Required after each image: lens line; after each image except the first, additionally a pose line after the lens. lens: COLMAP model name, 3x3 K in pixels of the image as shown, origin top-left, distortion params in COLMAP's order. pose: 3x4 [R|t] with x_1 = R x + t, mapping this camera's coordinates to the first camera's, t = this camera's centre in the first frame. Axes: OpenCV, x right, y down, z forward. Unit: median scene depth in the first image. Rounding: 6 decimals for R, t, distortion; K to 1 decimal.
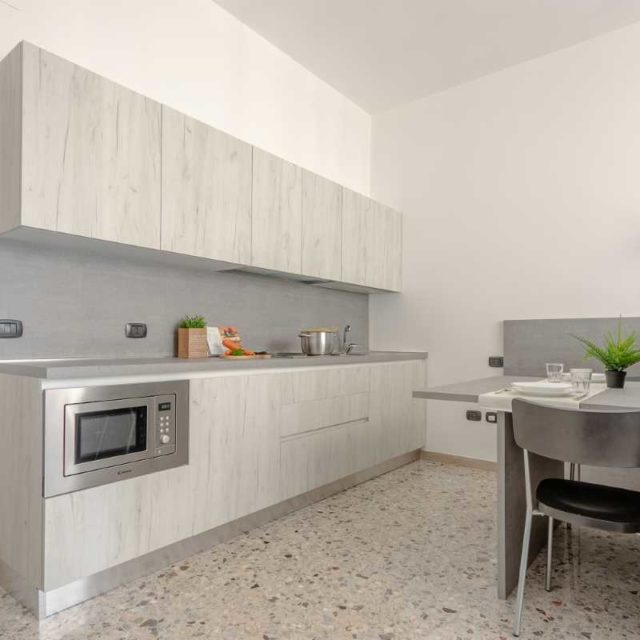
lens RADIAL K [[451.2, 0, 318.9], [0, 451.2, 342.3], [0, 0, 1]] dist [0.003242, 0.002088]
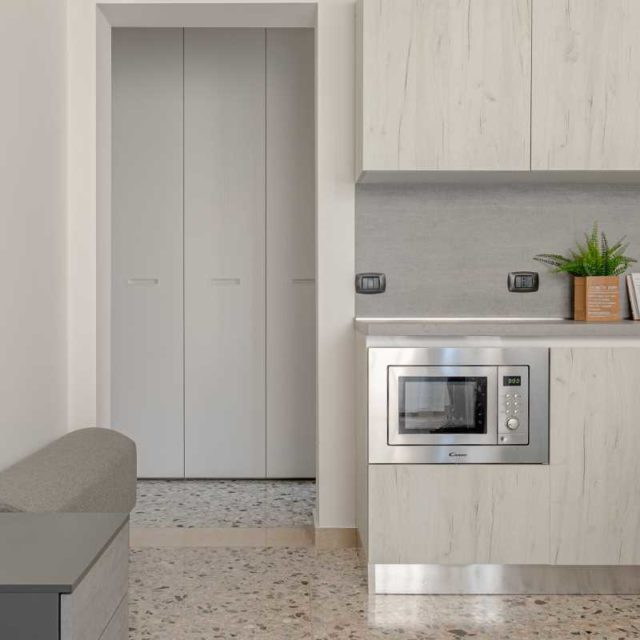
lens RADIAL K [[795.6, 0, 320.0], [0, 795.6, 320.0], [0, 0, 1]] dist [0.012735, 0.008965]
pose [[0.649234, 0.009434, -0.760530, 0.352238], [0.004429, 0.999859, 0.016183, 0.012976], [0.760576, -0.013875, 0.649101, -0.085777]]
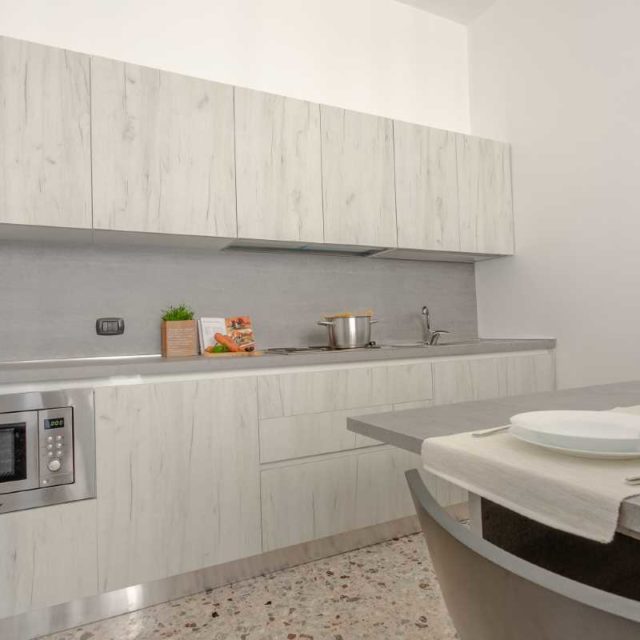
lens RADIAL K [[453.5, 0, 310.8], [0, 453.5, 321.7], [0, 0, 1]] dist [-0.001850, 0.001572]
pose [[0.905378, -0.044565, -0.422260, 0.304289], [0.036292, 0.998960, -0.027614, 0.002961], [0.423052, 0.009676, 0.906054, 0.357437]]
